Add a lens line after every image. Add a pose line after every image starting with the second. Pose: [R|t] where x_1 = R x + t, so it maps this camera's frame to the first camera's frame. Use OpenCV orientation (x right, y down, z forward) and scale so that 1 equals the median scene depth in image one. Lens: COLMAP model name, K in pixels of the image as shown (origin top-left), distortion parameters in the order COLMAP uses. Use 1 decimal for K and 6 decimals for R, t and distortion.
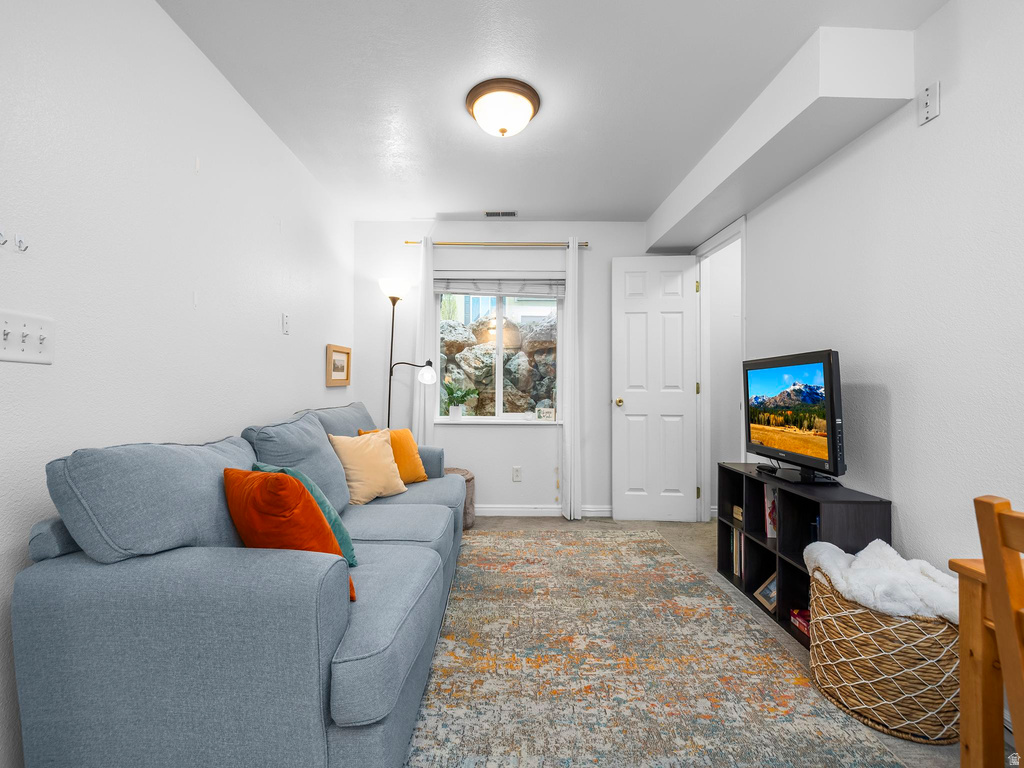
lens RADIAL K [[430.7, 0, 508.2], [0, 430.7, 381.4], [0, 0, 1]] dist [-0.001029, -0.000059]
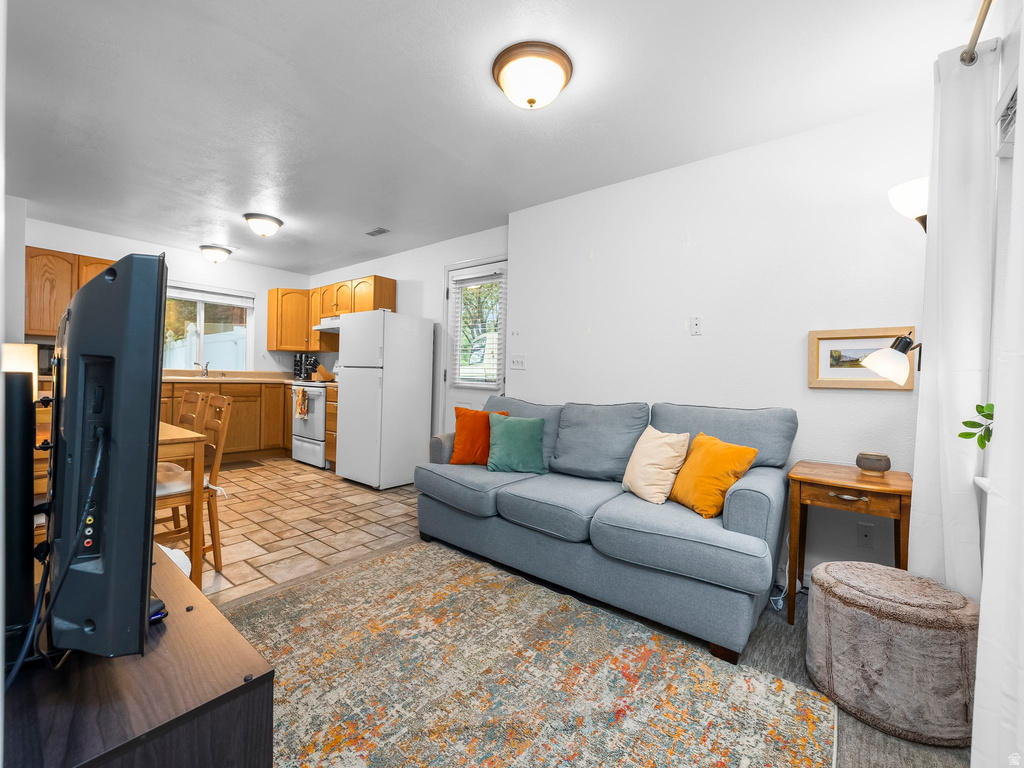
lens RADIAL K [[430.7, 0, 506.5], [0, 430.7, 382.5], [0, 0, 1]] dist [-0.001029, -0.000059]
pose [[-0.634819, -0.010852, -0.772584, 0.874378], [-0.026376, 0.999623, 0.007632, 0.017892], [0.772210, 0.025222, -0.634866, 1.840392]]
